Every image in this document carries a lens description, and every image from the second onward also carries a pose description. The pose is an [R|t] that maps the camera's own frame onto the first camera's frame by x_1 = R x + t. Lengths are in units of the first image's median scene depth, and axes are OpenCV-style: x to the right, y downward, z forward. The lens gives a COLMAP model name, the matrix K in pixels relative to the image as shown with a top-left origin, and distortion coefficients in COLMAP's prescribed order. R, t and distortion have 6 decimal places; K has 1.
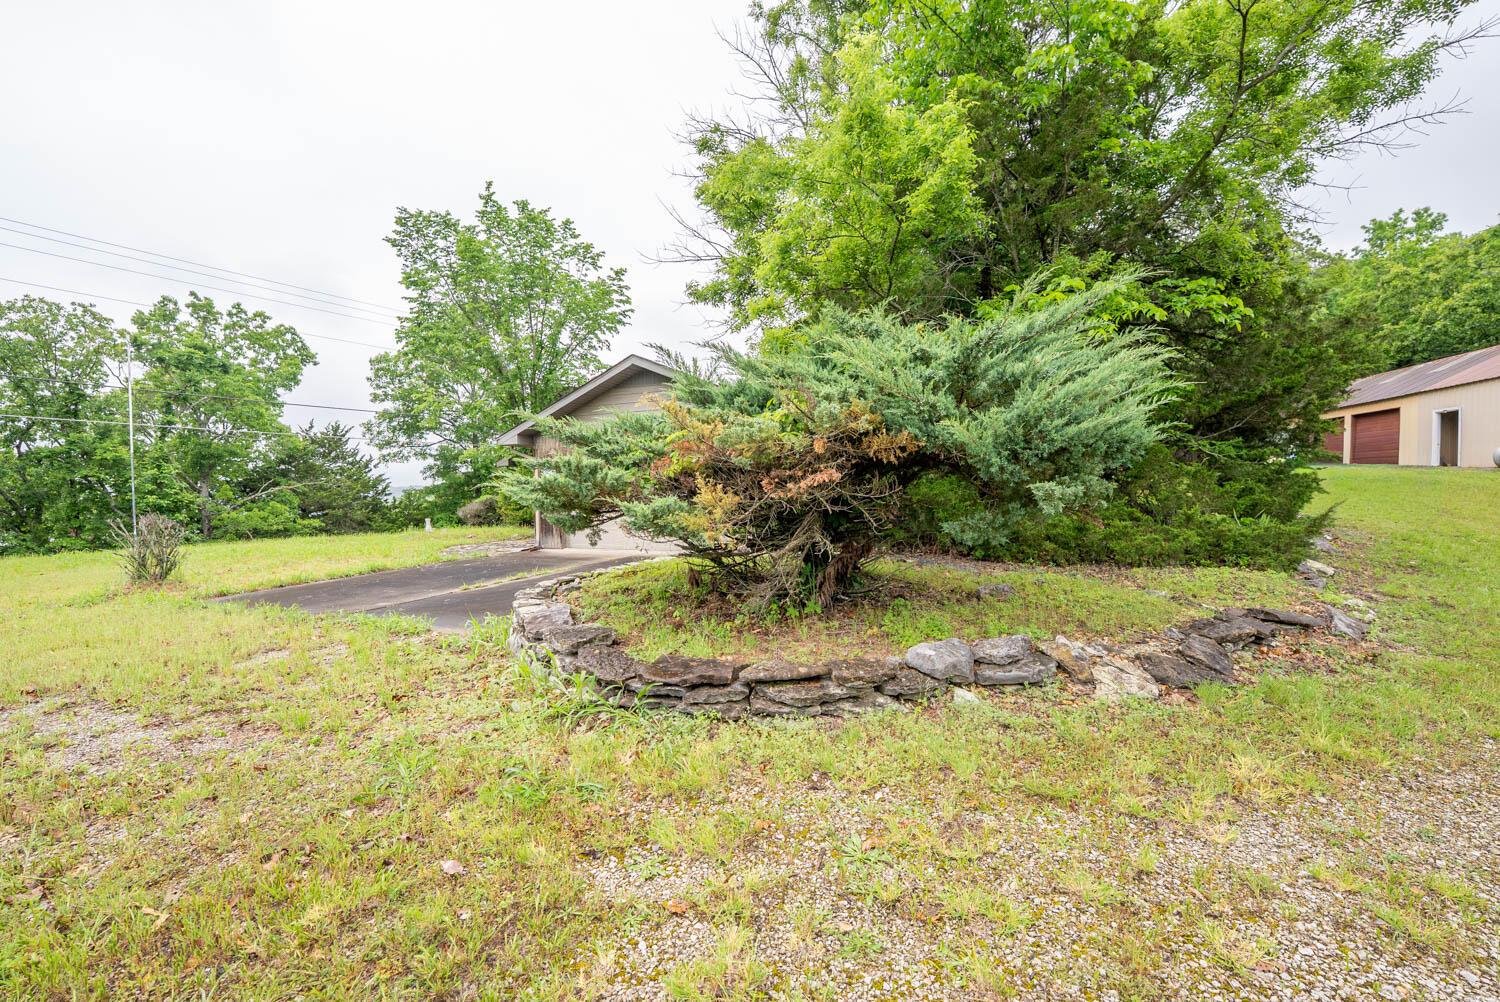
lens RADIAL K [[608.7, 0, 748.6], [0, 608.7, 496.9], [0, 0, 1]] dist [-0.022630, 0.000579]
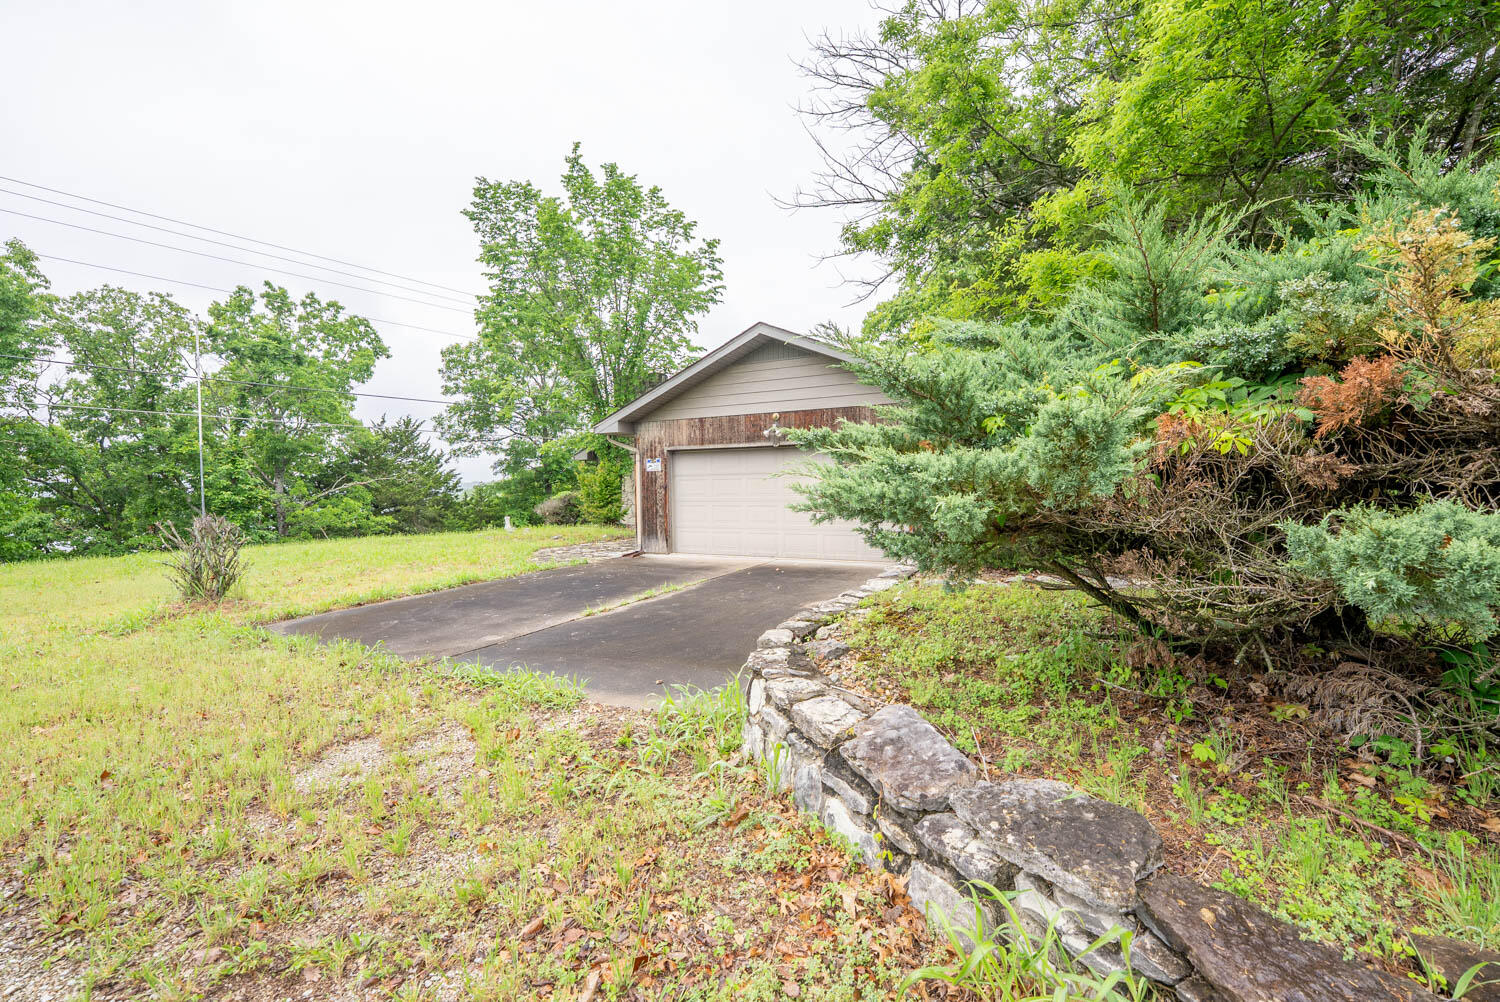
lens RADIAL K [[608.7, 0, 748.1], [0, 608.7, 493.4], [0, 0, 1]] dist [-0.022630, 0.000579]
pose [[0.996777, 0.001029, -0.080221, -0.084392], [-0.000941, 0.999999, 0.001126, -0.000876], [0.080222, -0.001047, 0.996776, 0.102326]]
